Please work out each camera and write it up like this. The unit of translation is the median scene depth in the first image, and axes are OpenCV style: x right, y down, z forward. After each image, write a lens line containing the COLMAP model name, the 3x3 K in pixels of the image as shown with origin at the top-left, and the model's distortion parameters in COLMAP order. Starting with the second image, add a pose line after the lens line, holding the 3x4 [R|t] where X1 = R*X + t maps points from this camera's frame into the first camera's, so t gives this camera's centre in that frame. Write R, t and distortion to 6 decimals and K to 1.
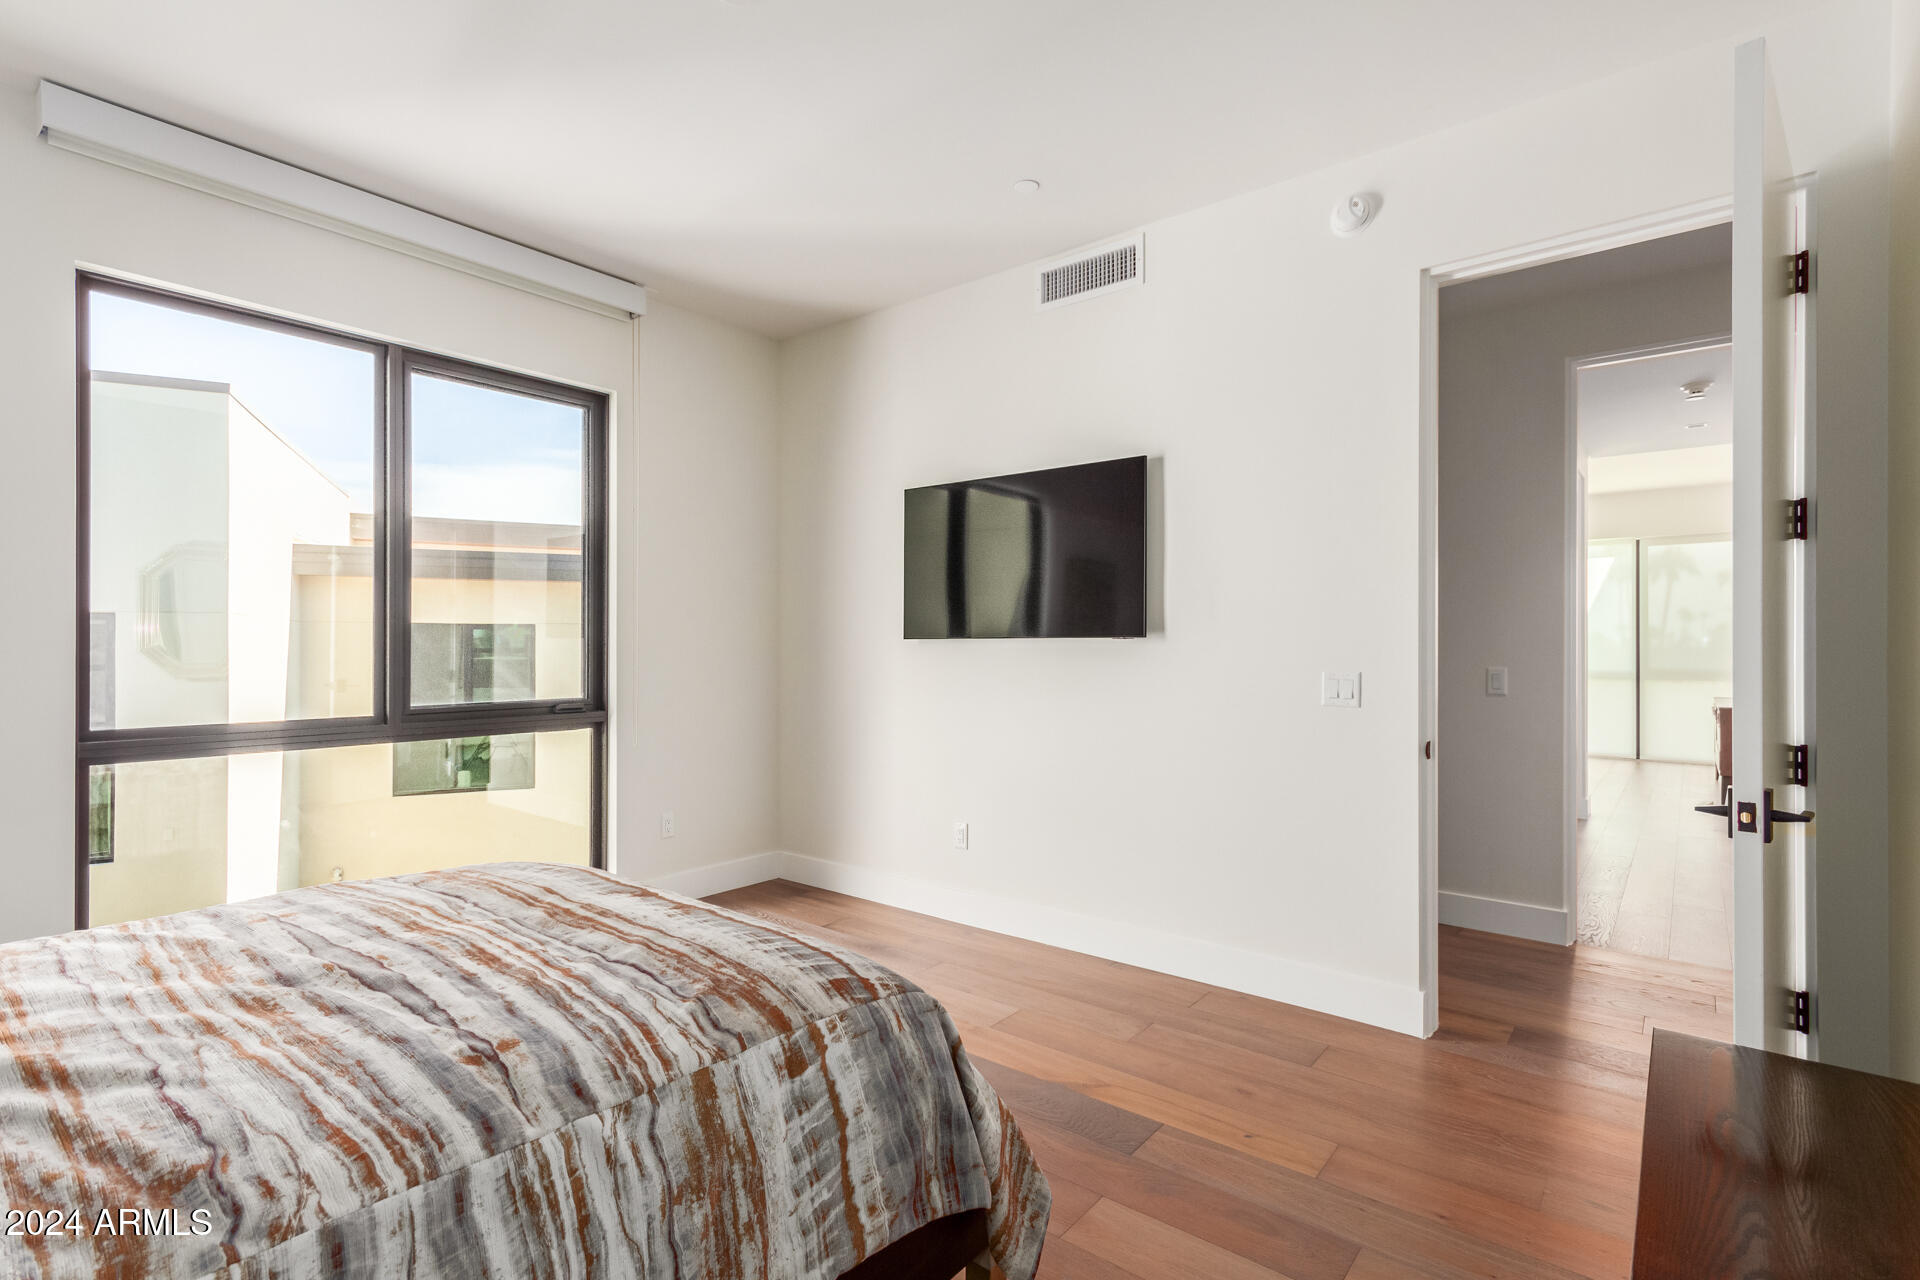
lens RADIAL K [[901.0, 0, 923.1], [0, 901.0, 643.2], [0, 0, 1]] dist [0.007208, -0.001272]
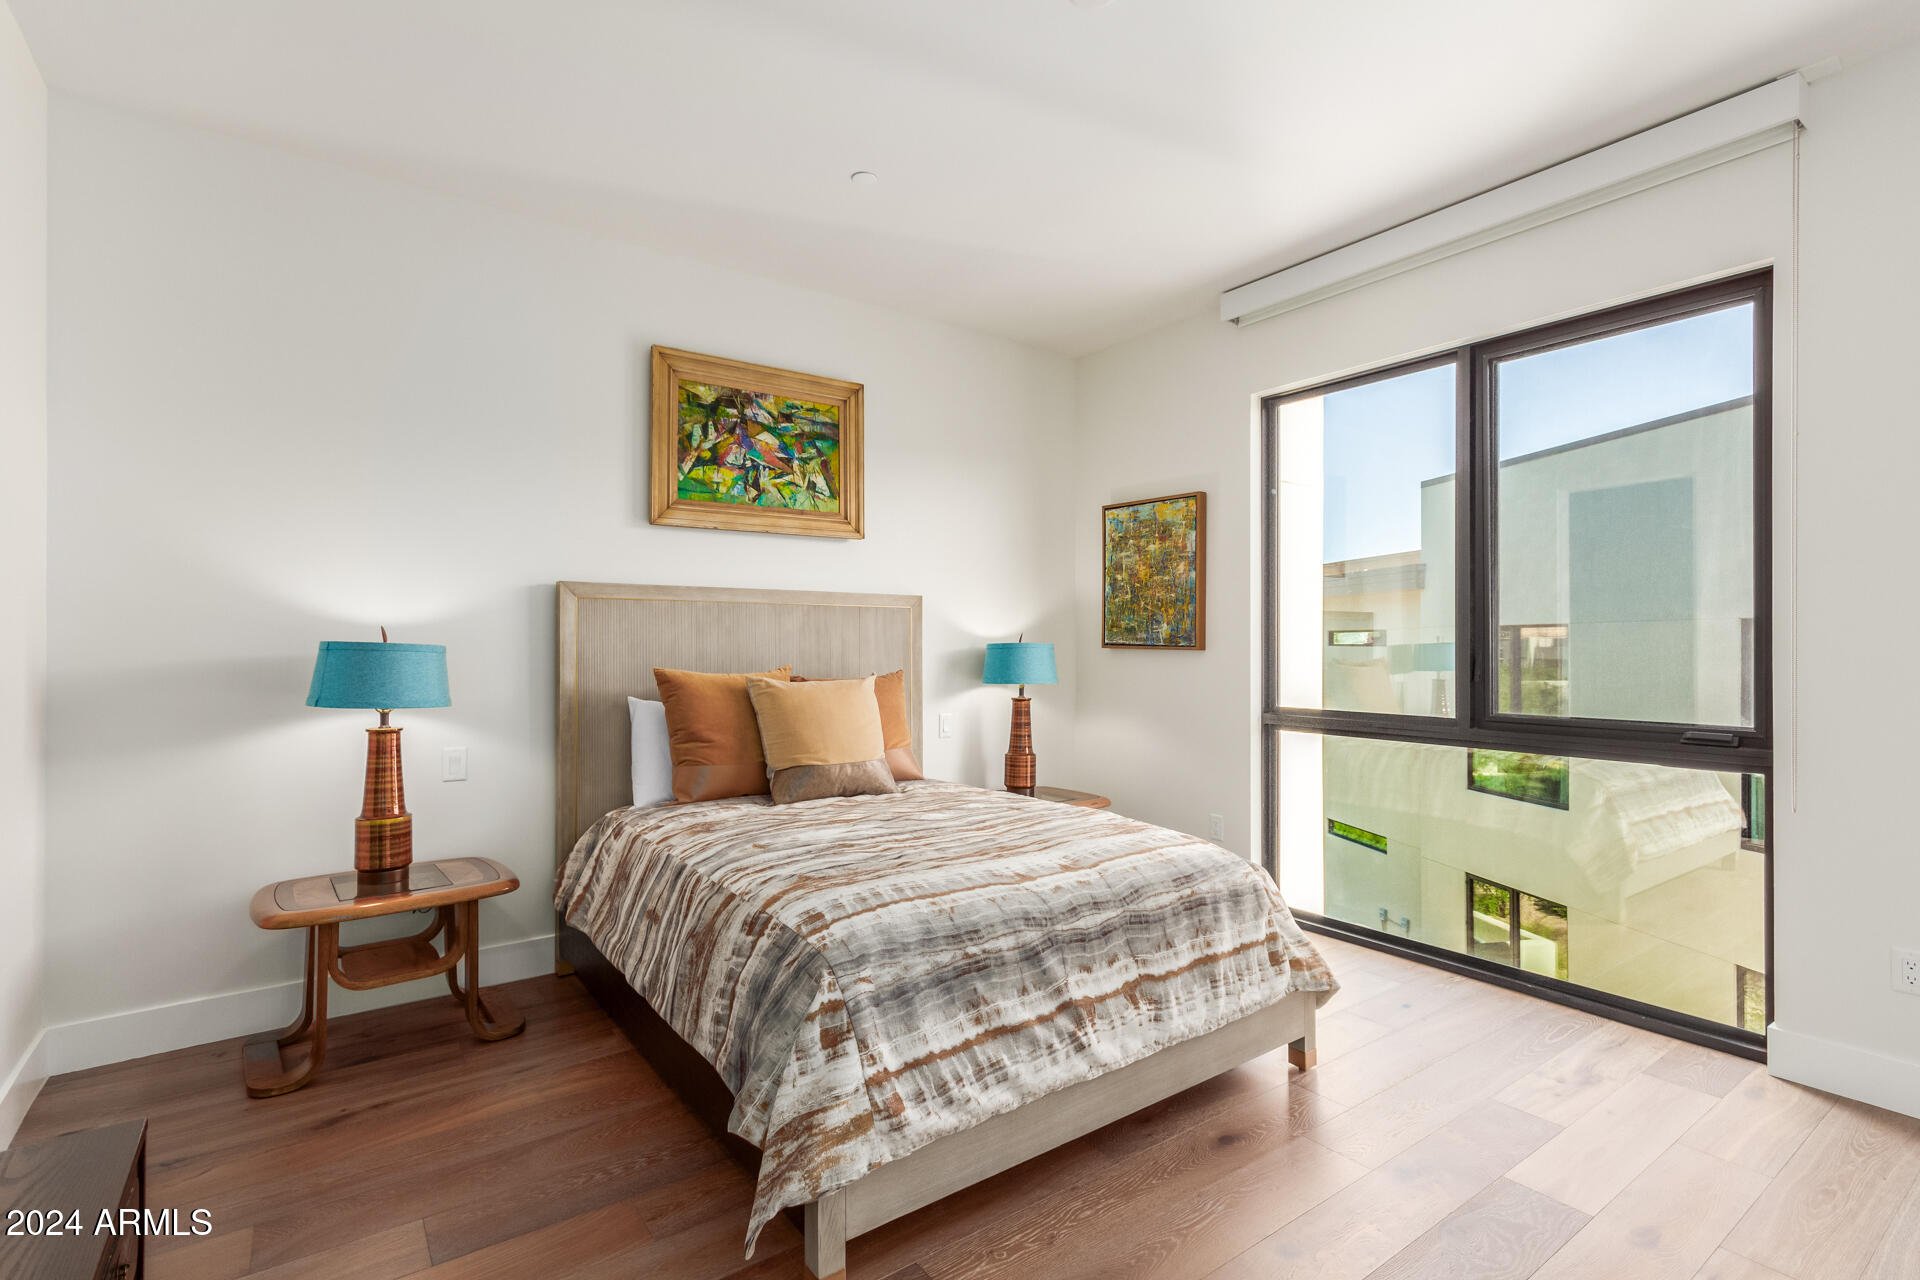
lens RADIAL K [[901.0, 0, 964.8], [0, 901.0, 643.3], [0, 0, 1]] dist [0.007208, -0.001272]
pose [[-0.235514, -0.003585, -0.971864, 0.511199], [-0.001088, 0.999994, -0.003425, 0.000275], [0.971870, 0.000251, -0.235516, 0.707470]]
